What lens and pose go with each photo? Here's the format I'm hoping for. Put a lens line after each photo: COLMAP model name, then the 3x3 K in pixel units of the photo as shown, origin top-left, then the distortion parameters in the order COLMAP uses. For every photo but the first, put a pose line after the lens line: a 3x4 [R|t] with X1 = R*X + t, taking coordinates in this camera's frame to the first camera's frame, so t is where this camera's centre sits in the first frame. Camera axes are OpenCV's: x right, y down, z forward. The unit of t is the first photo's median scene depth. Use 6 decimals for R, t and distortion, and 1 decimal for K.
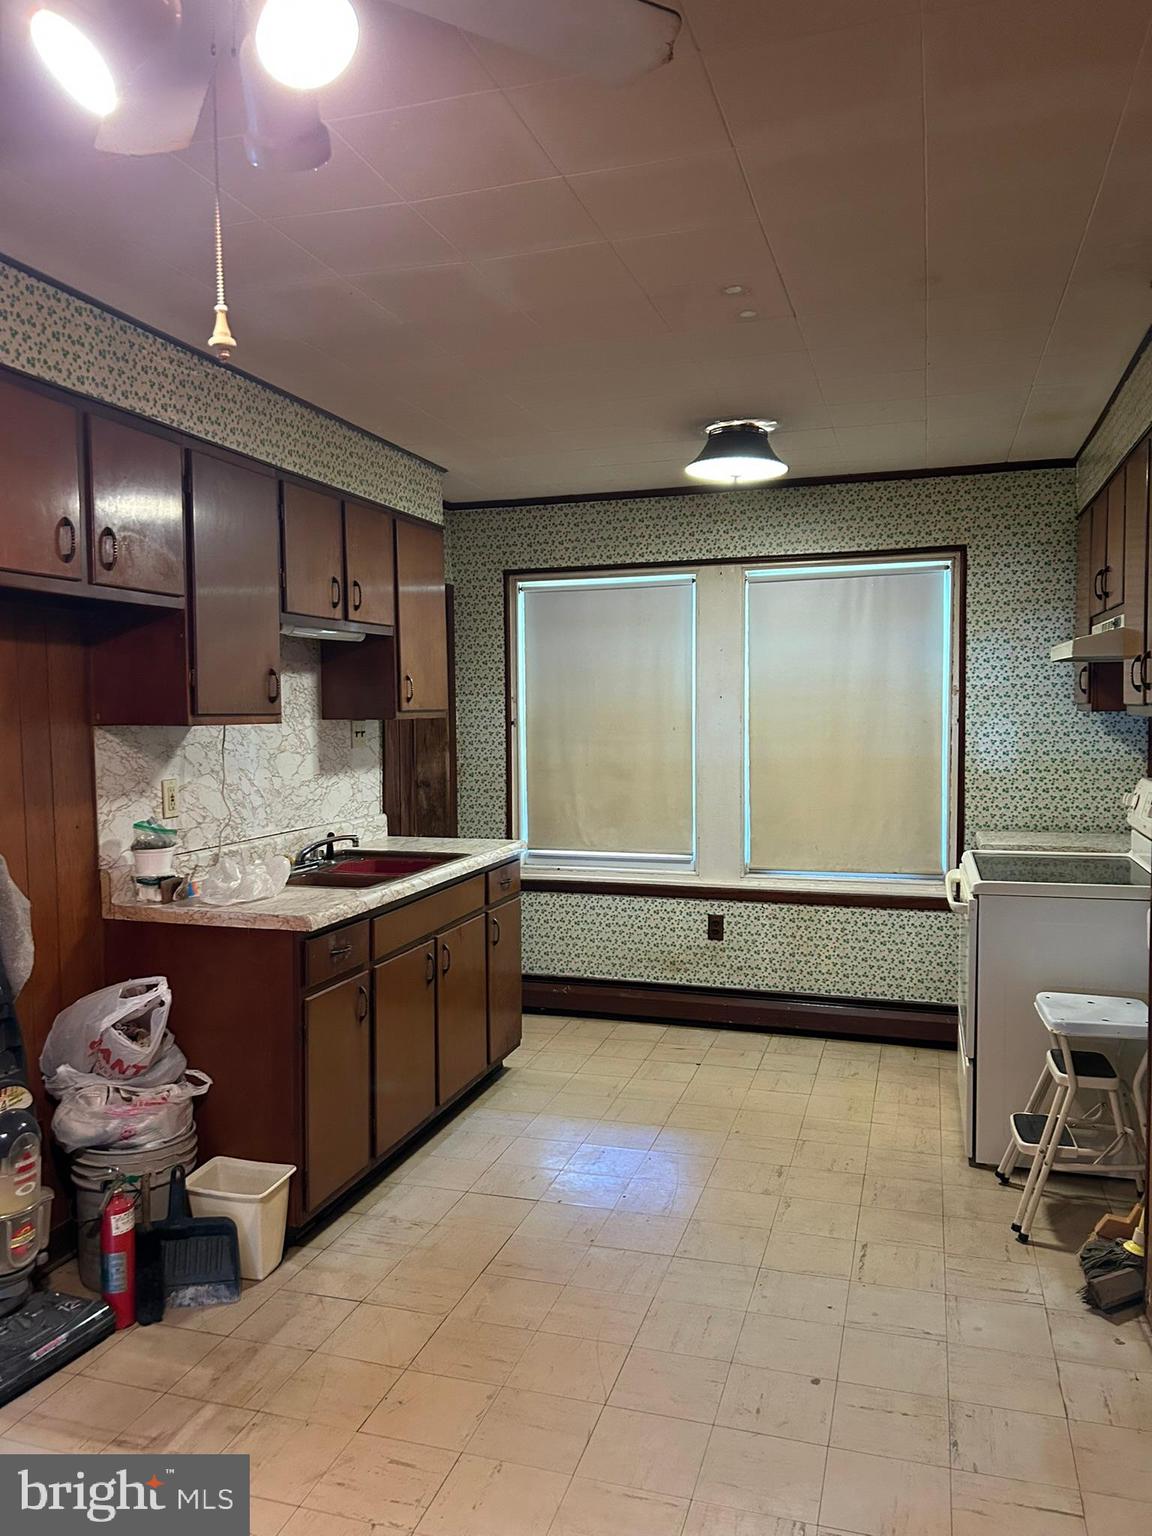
lens RADIAL K [[1154.0, 0, 561.7], [0, 1154.0, 772.3], [0, 0, 1]] dist [0.053660, -0.067100]
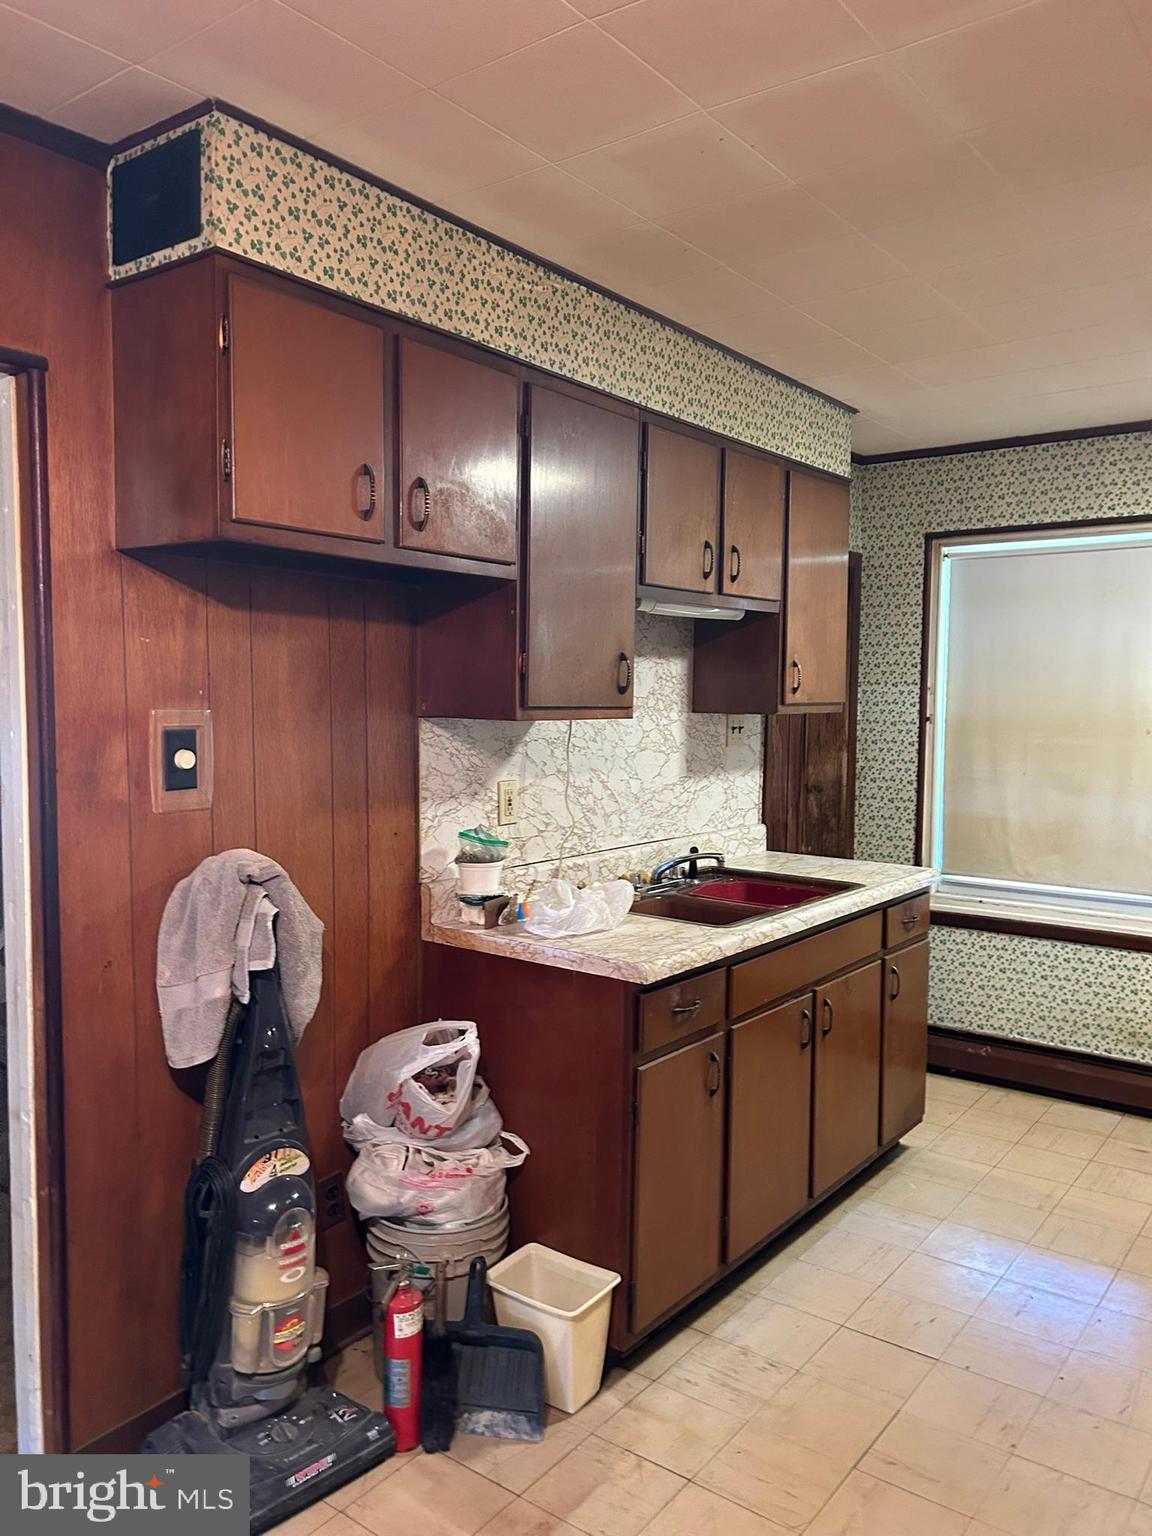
lens RADIAL K [[1154.0, 0, 571.9], [0, 1154.0, 776.3], [0, 0, 1]] dist [0.053660, -0.067100]
pose [[0.941784, 0.039941, -0.333837, -0.006386], [-0.034897, 0.999168, 0.021094, -0.016651], [0.334402, -0.008216, 0.942395, 0.208520]]
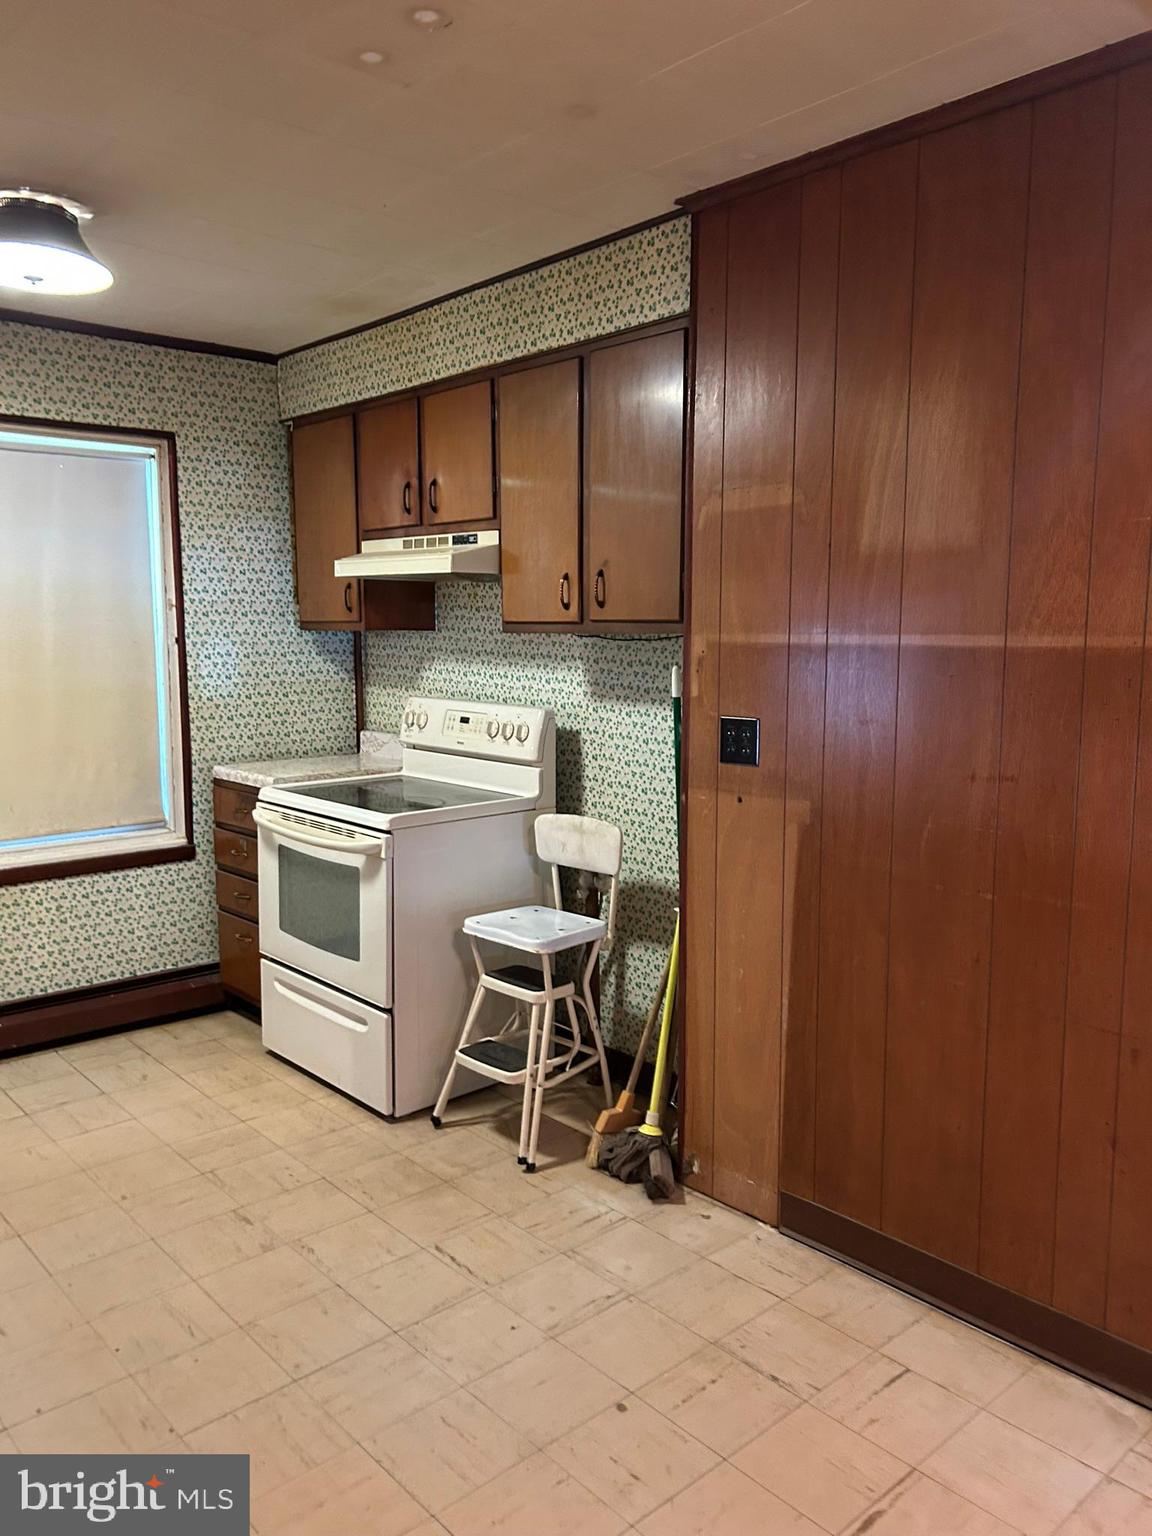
lens RADIAL K [[1154.0, 0, 566.0], [0, 1154.0, 771.9], [0, 0, 1]] dist [0.053660, -0.067100]
pose [[0.514214, -0.096782, 0.852184, -0.346849], [0.044454, 0.995285, 0.086210, -0.012104], [-0.856509, -0.006447, 0.516091, 0.425123]]
